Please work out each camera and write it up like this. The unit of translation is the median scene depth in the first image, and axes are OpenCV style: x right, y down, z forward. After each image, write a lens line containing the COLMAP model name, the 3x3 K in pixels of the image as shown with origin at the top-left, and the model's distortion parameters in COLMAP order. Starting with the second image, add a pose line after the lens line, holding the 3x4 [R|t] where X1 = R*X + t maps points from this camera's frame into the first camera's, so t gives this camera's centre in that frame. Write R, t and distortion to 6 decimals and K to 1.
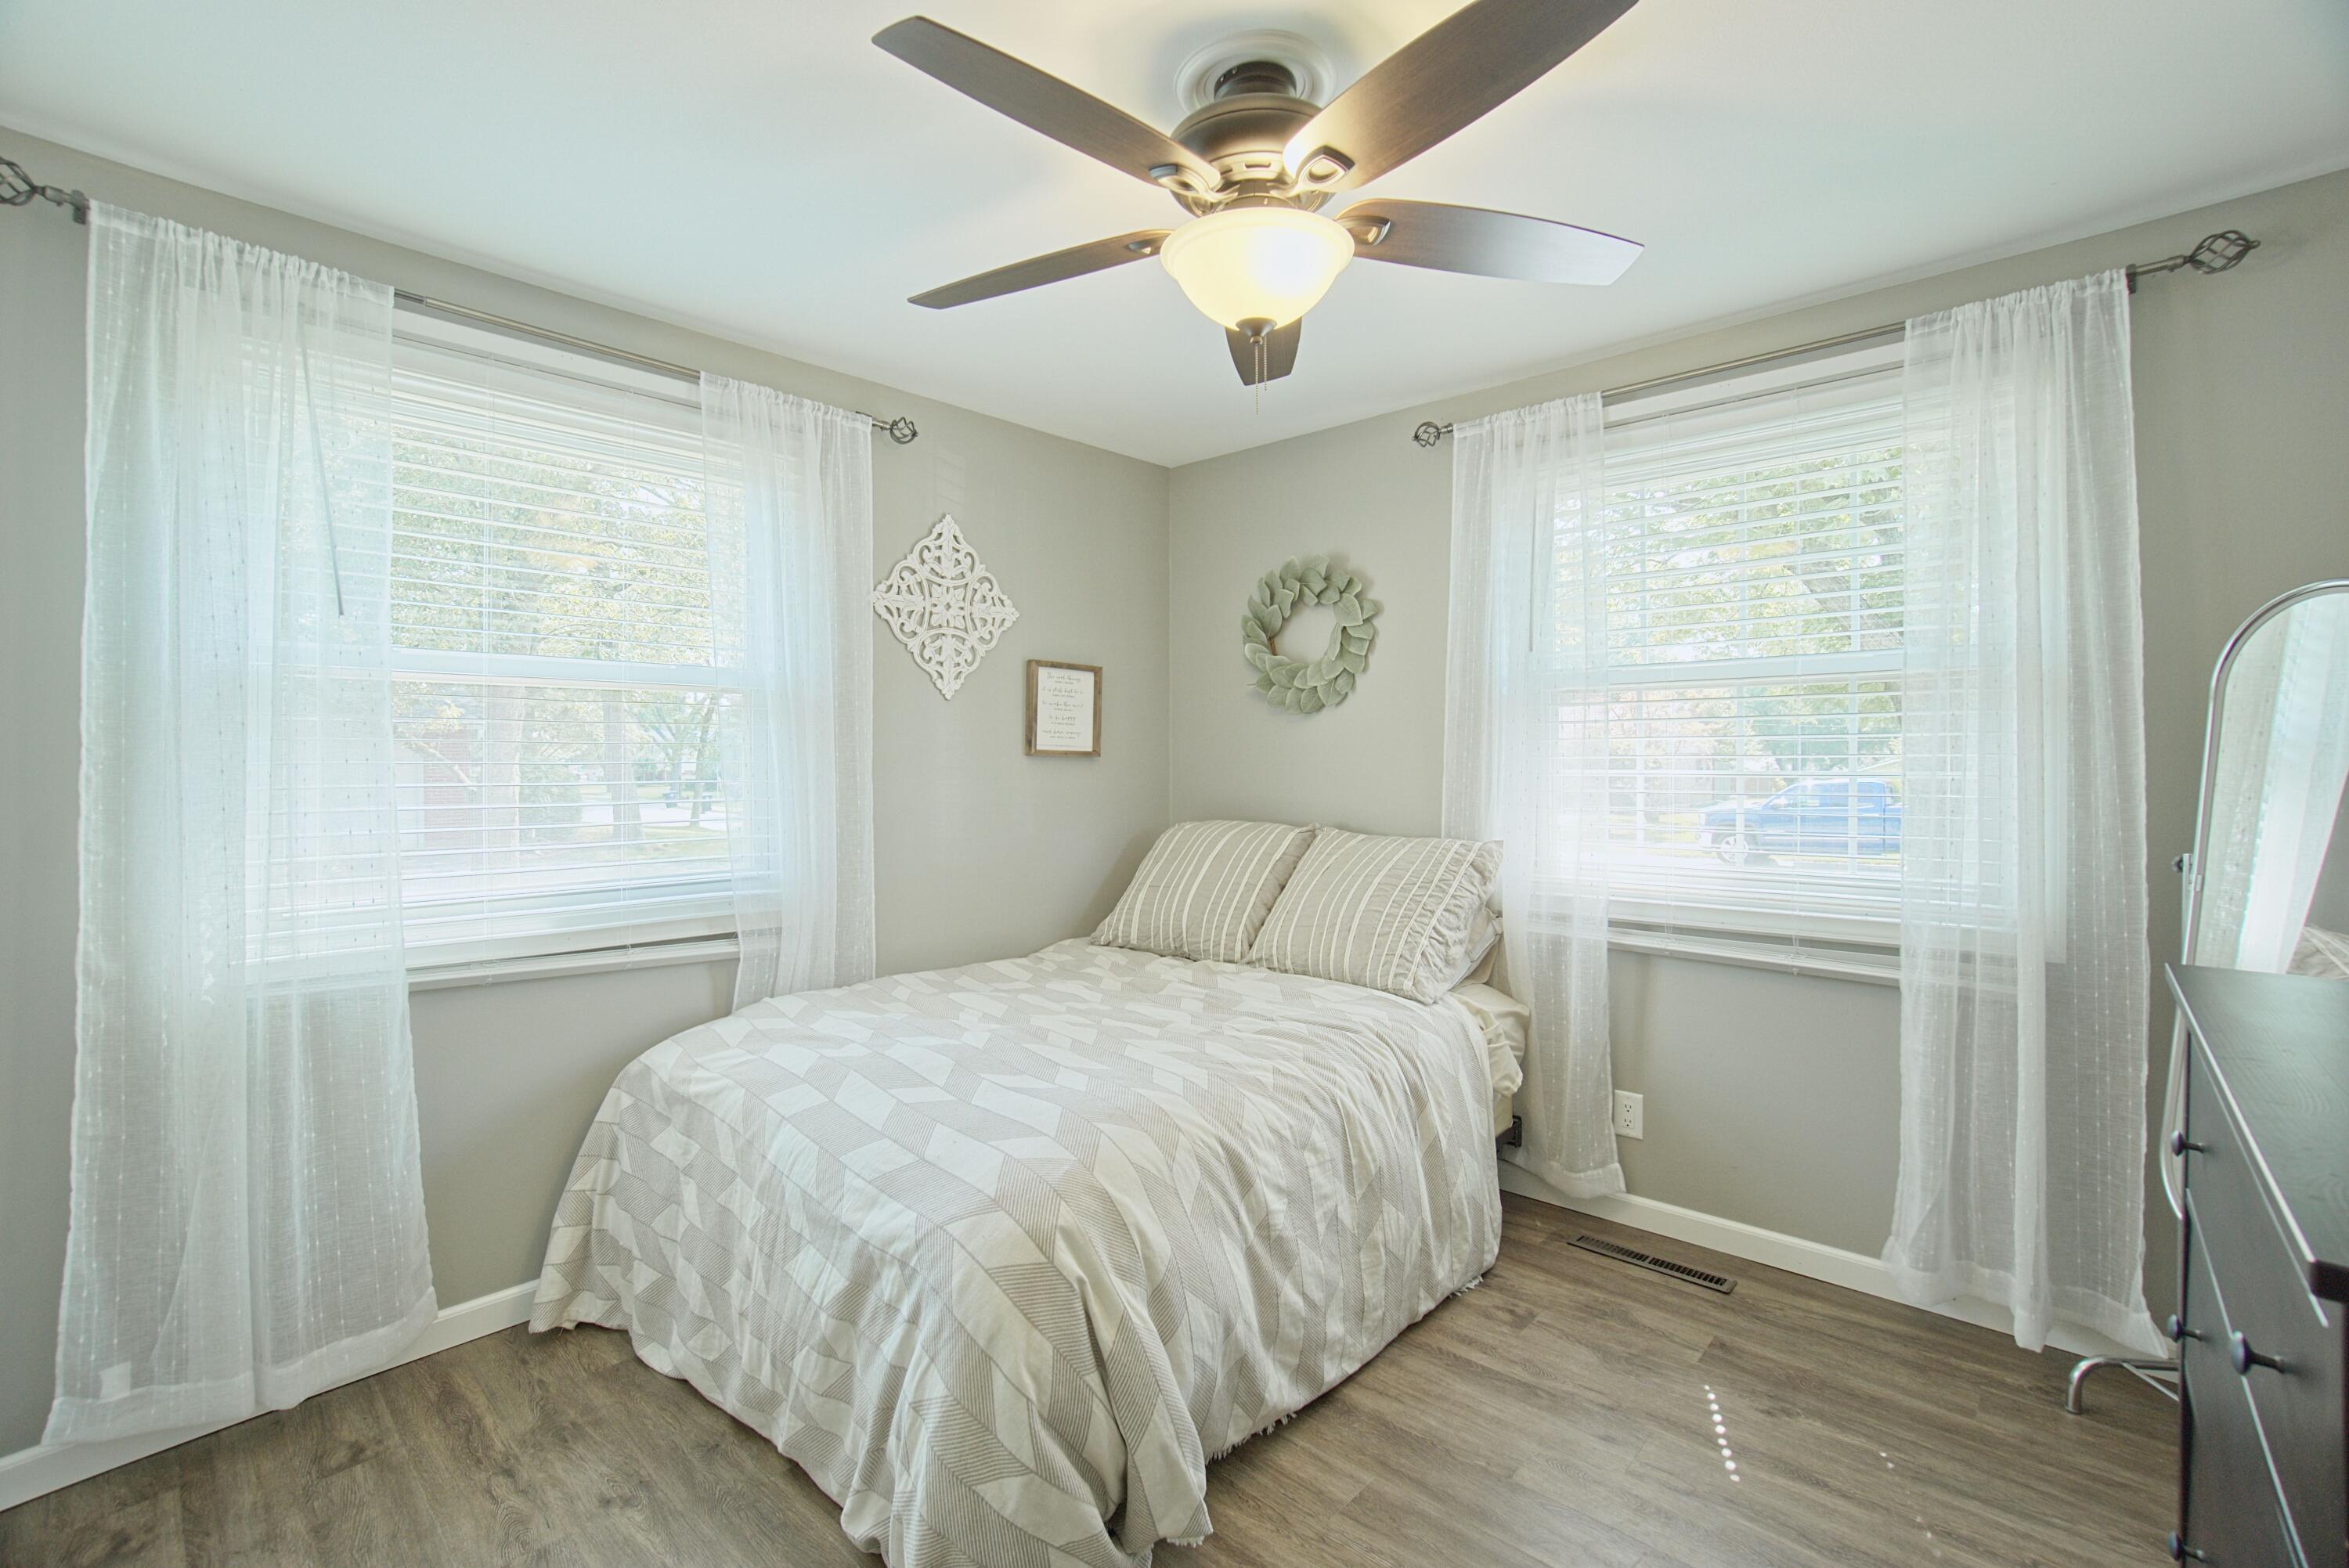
lens RADIAL K [[1036.2, 0, 1168.4], [0, 1036.2, 766.1], [0, 0, 1]] dist [-0.015547, 0.000659]
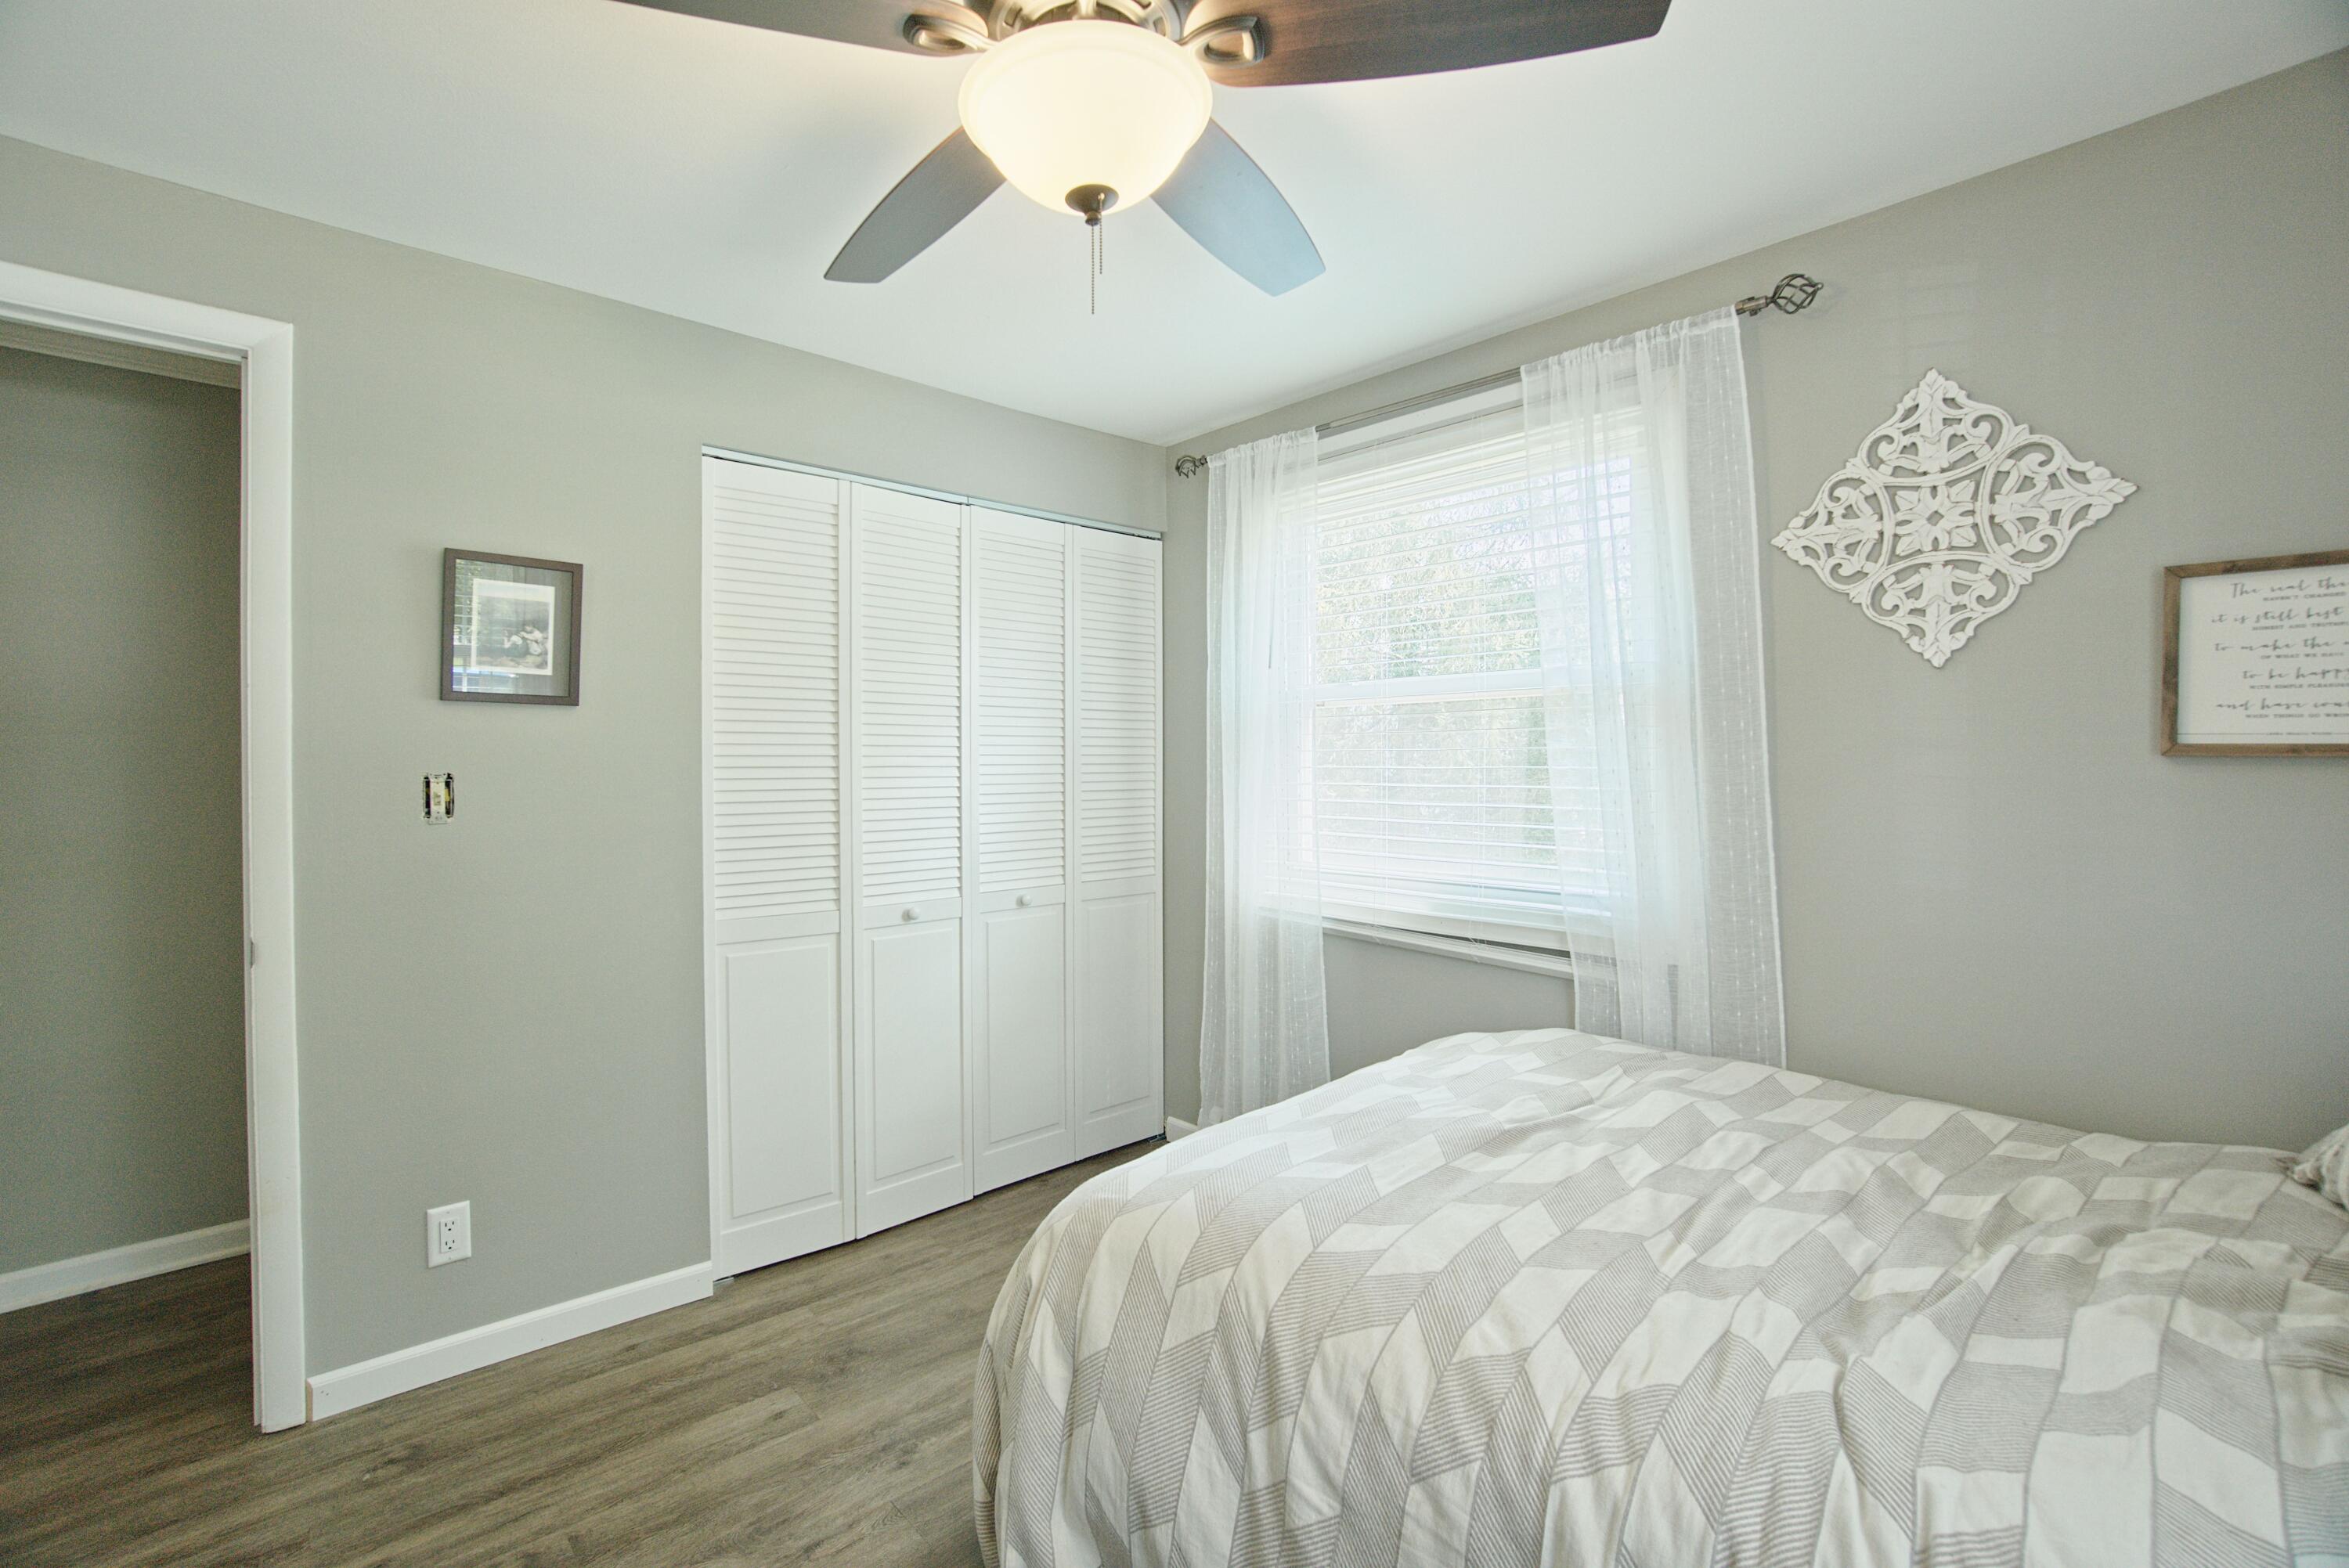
lens RADIAL K [[1036.2, 0, 1167.9], [0, 1036.2, 776.3], [0, 0, 1]] dist [-0.015547, 0.000659]
pose [[-0.073518, 0.008174, -0.997260, 0.443619], [-0.010127, 0.999909, 0.008942, 0.000093], [0.997242, 0.010757, -0.073429, 0.599189]]
